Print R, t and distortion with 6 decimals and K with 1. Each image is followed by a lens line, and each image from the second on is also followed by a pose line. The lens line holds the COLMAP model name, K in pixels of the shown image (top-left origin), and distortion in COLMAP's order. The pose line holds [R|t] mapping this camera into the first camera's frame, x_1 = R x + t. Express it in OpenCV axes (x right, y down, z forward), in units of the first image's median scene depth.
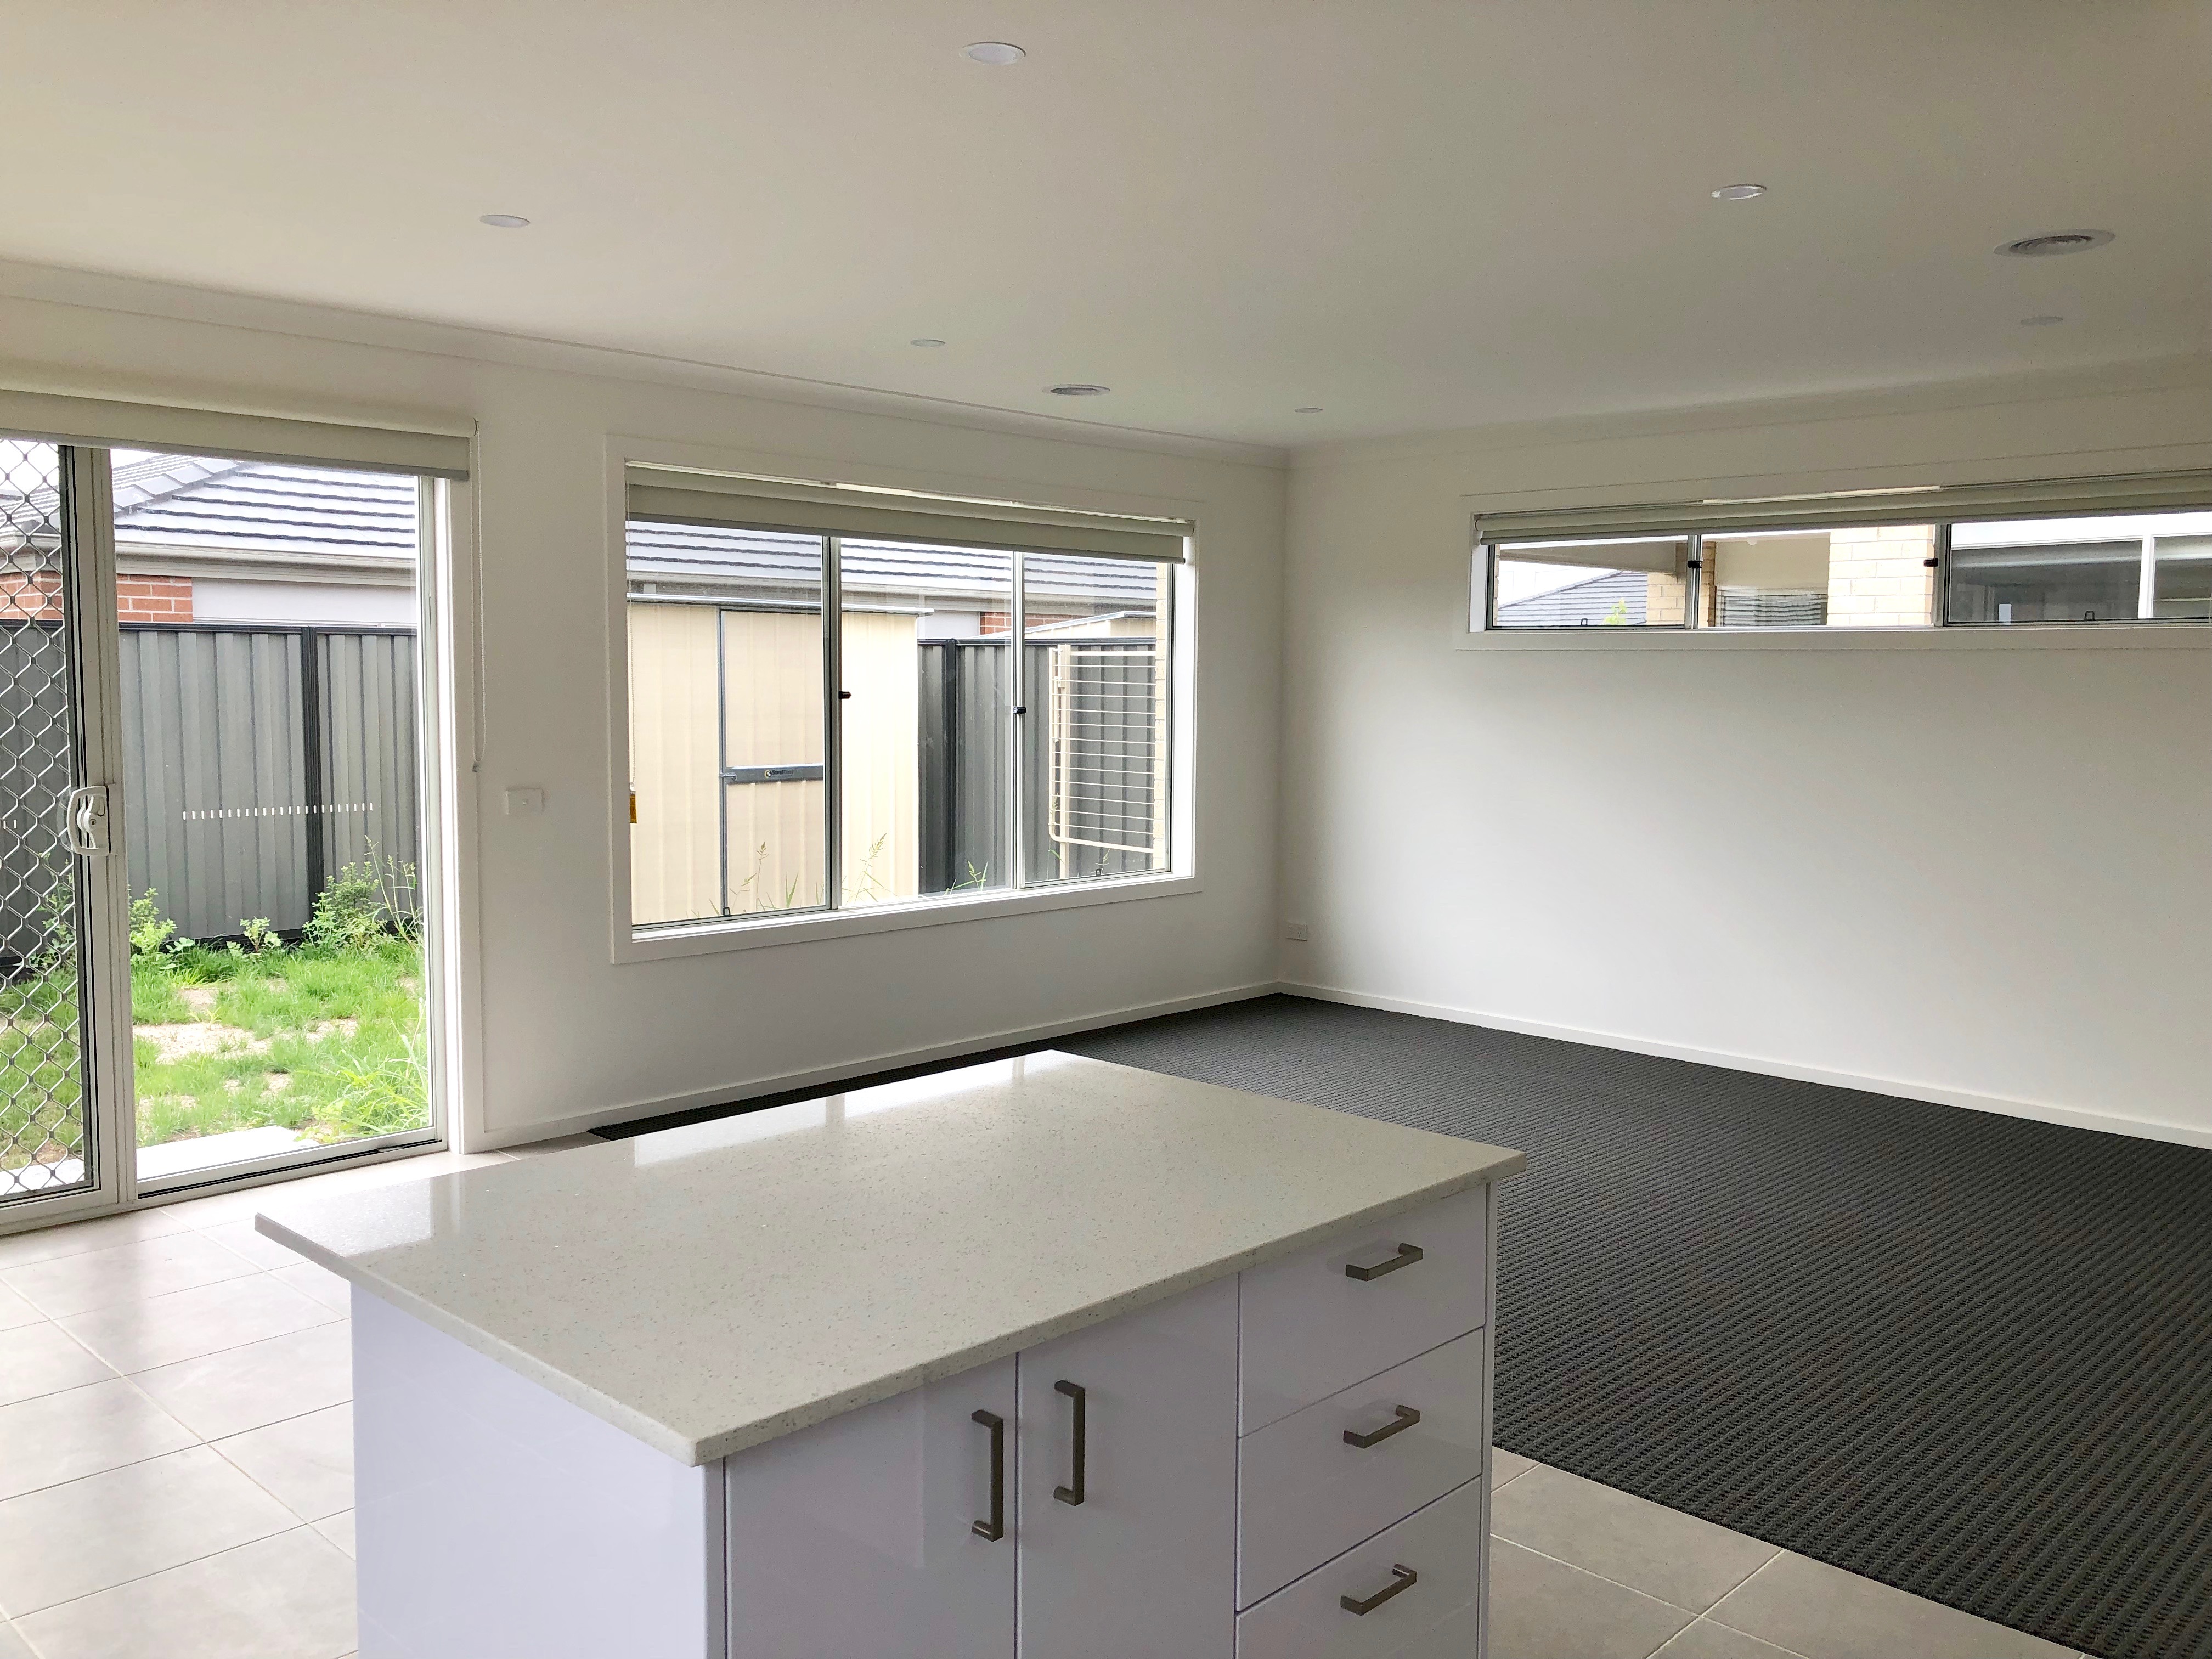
lens RADIAL K [[1809.8, 0, 1097.4], [0, 1809.8, 819.3], [0, 0, 1]] dist [-0.012096, -0.004696]
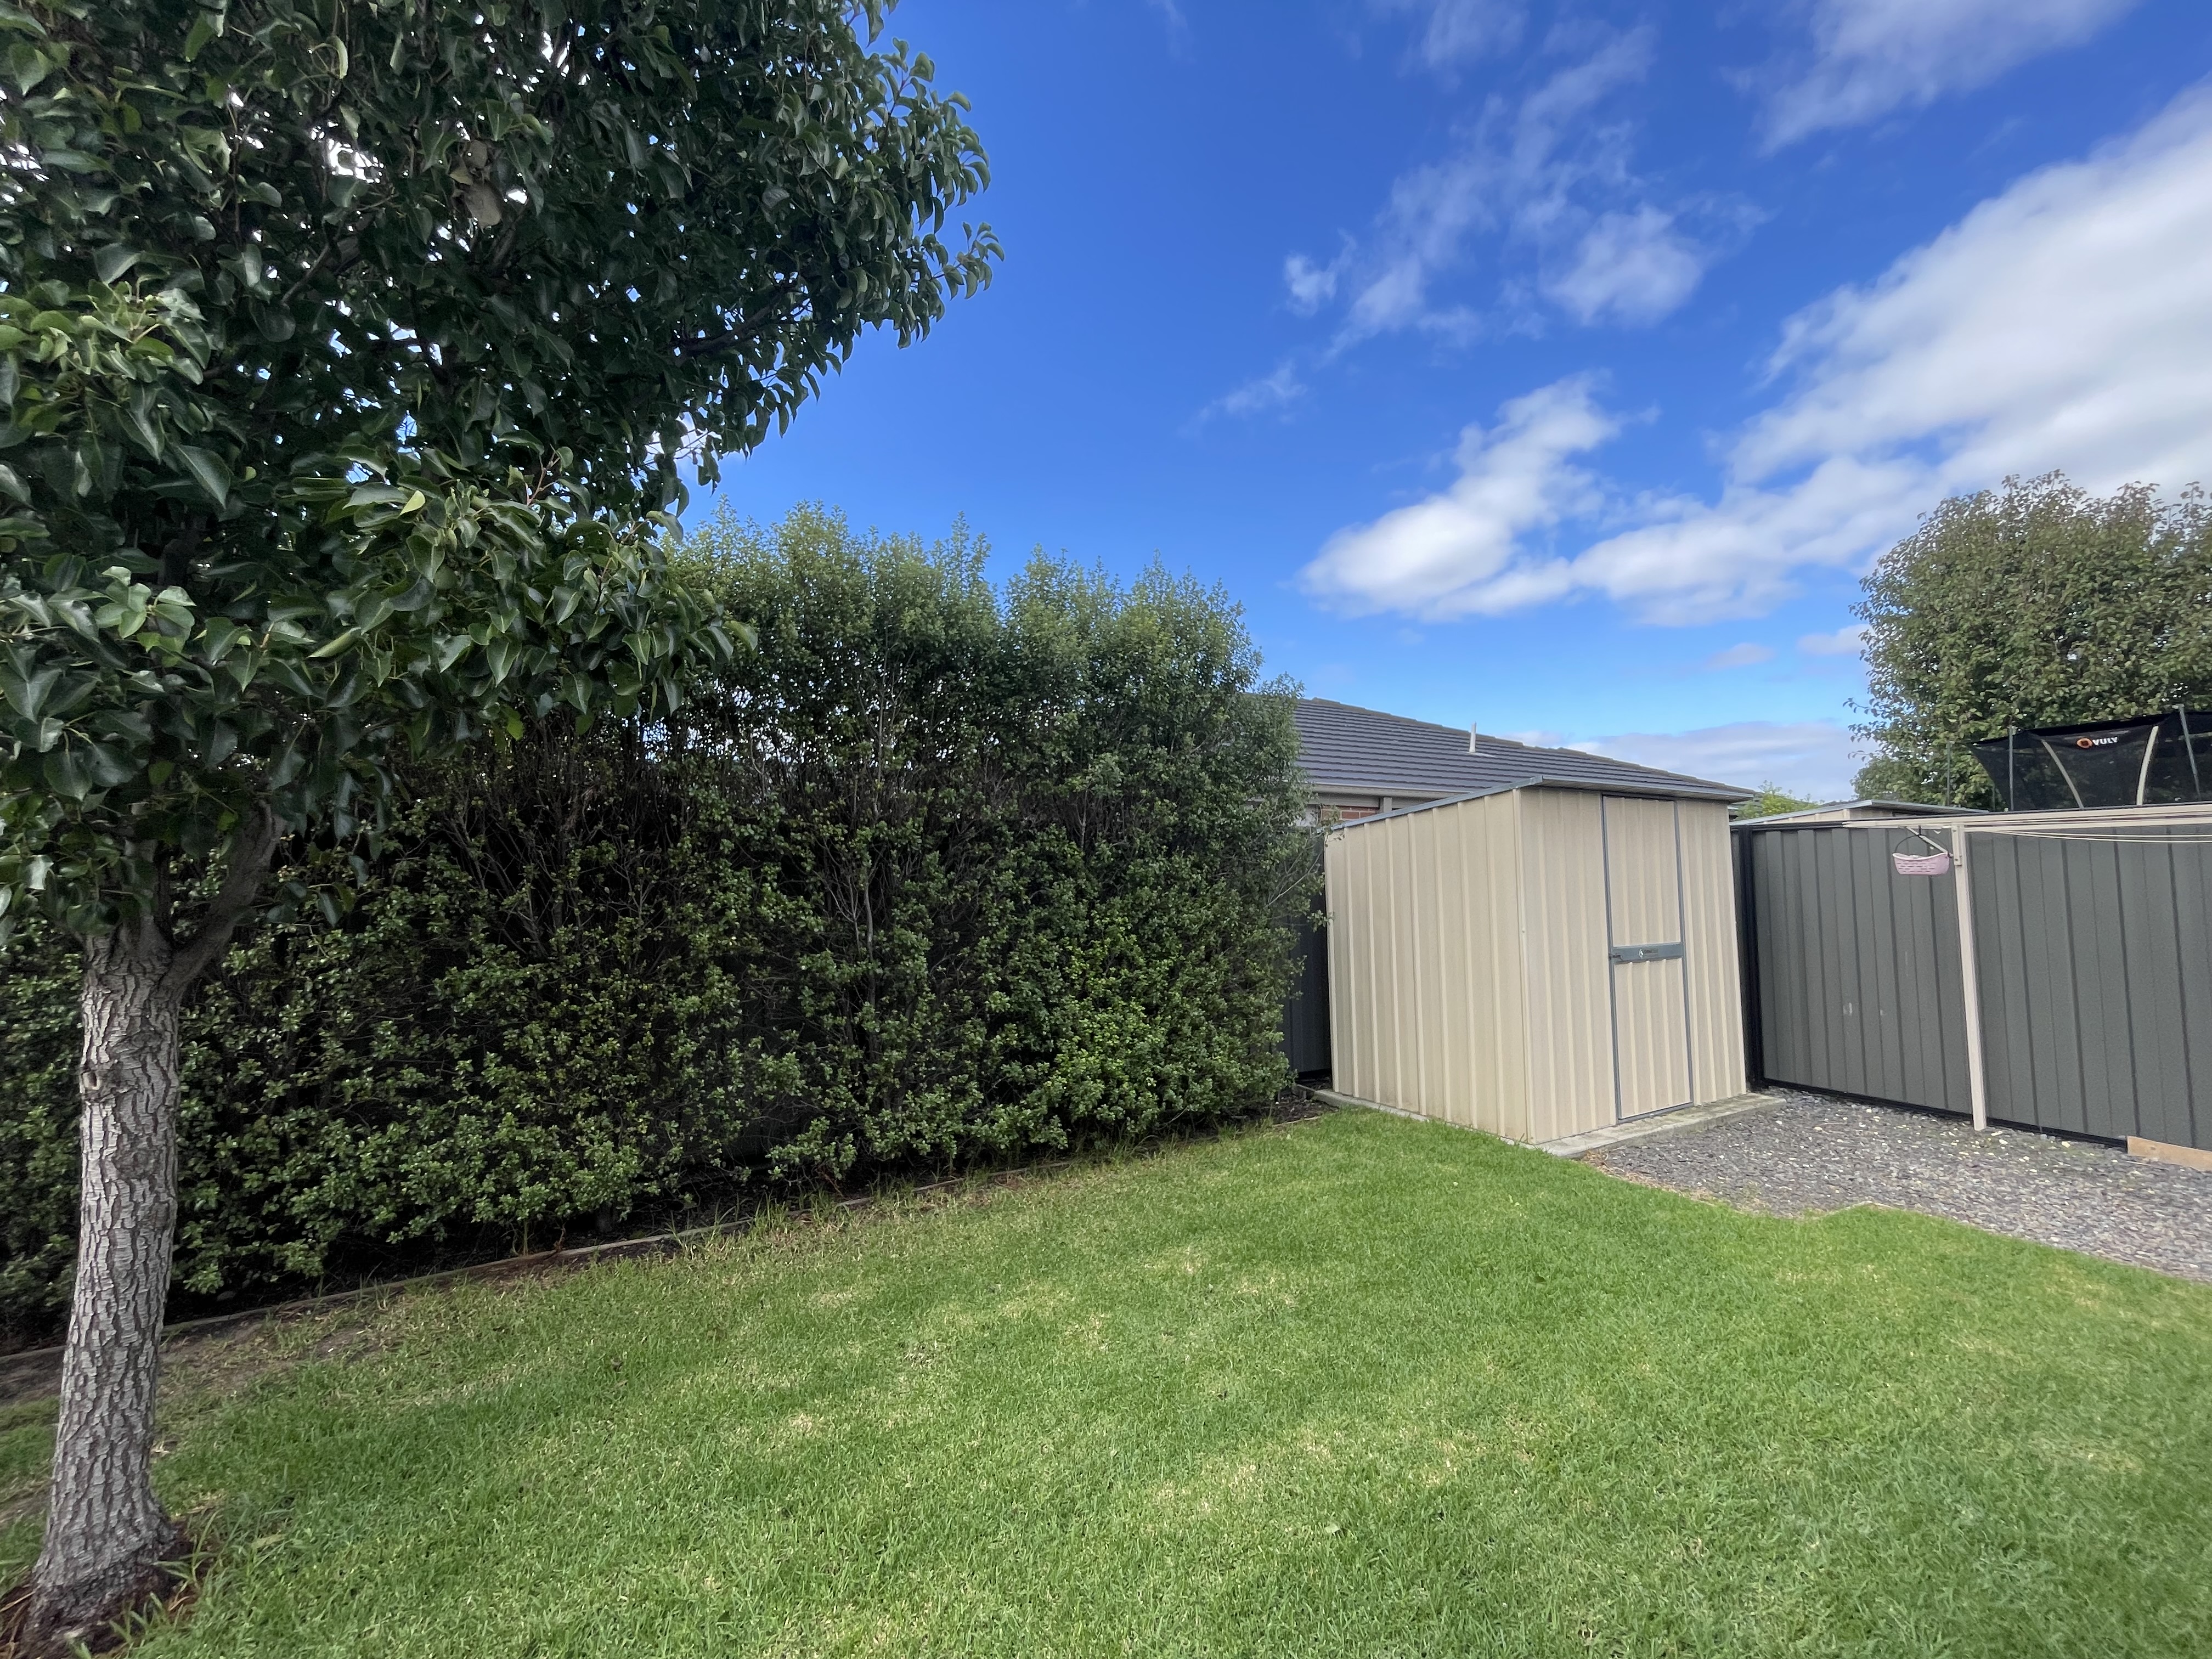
lens RADIAL K [[897.0, 0, 1099.9], [0, 897.0, 816.7], [0, 0, 1]] dist [0.000841, -0.002071]
pose [[0.960048, -0.031168, -0.278095, -0.405513], [-0.010992, 0.988811, -0.148767, -0.027312], [0.279620, 0.145880, 0.948963, 0.512549]]
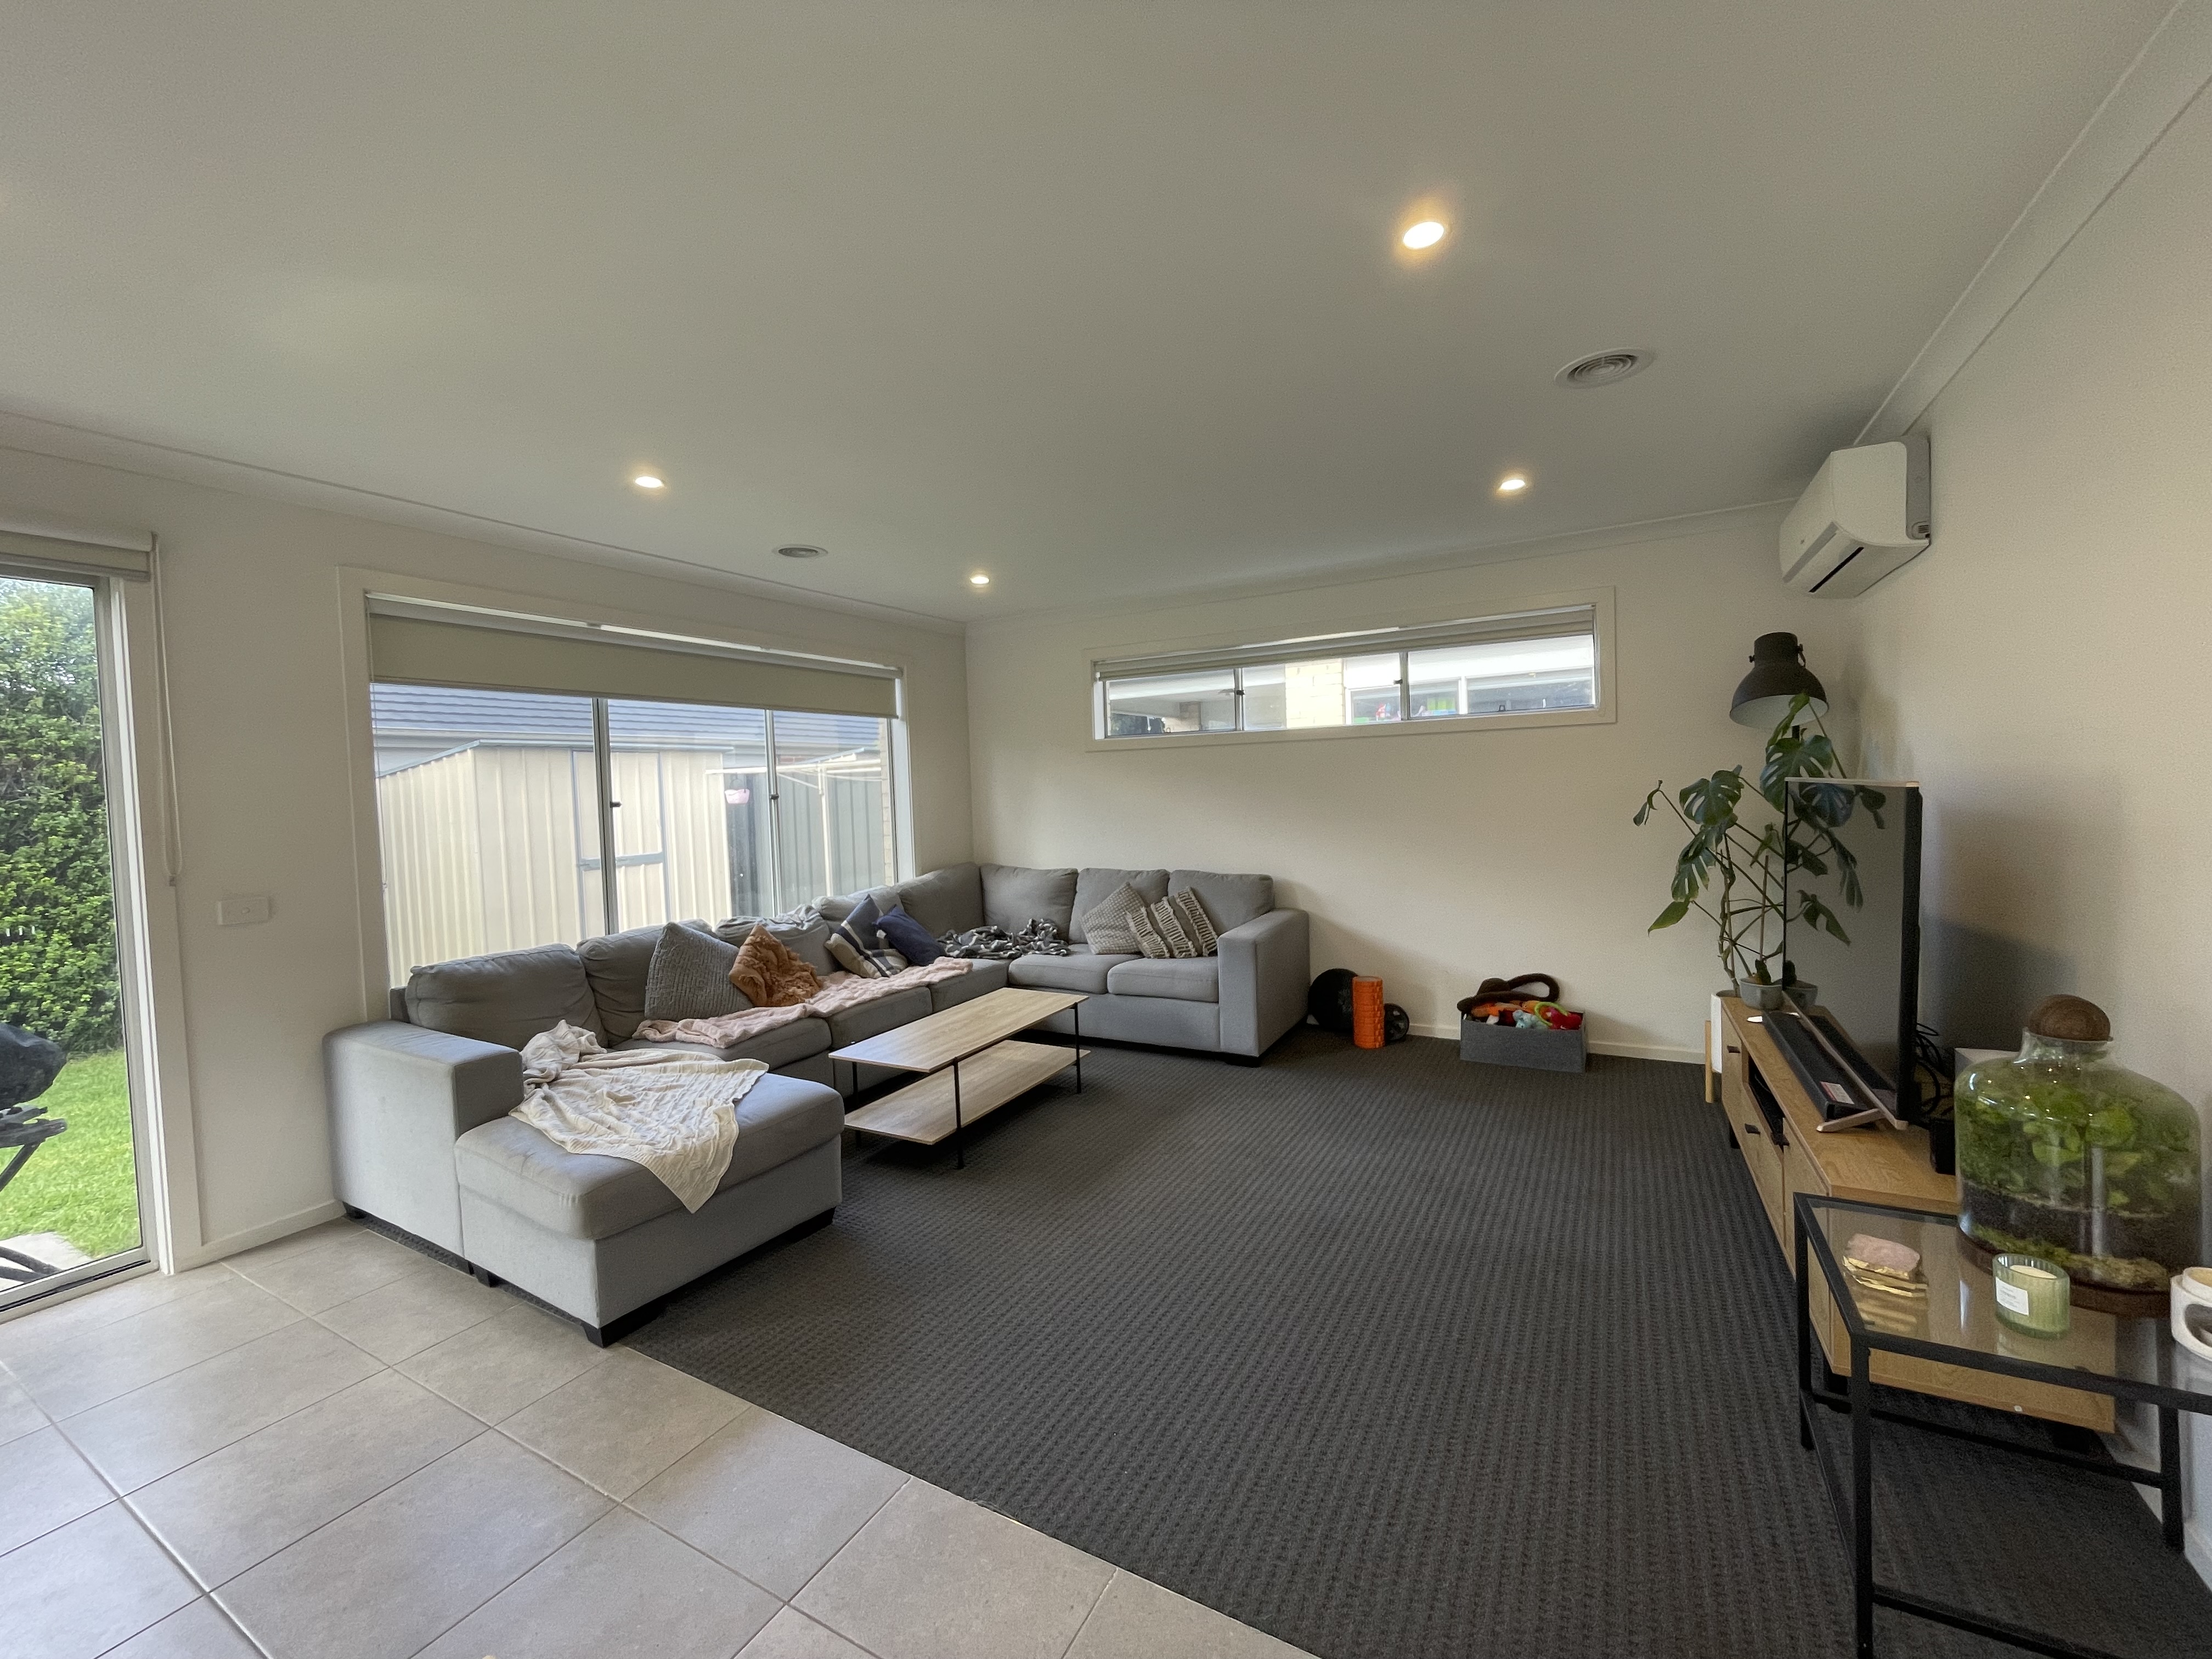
lens RADIAL K [[897.0, 0, 1107.1], [0, 897.0, 829.5], [0, 0, 1]] dist [0.000841, -0.002071]
pose [[0.962404, -0.053988, 0.266203, 0.011923], [0.063951, 0.997535, -0.028896, -0.005365], [-0.263987, 0.044834, 0.963484, 0.236803]]
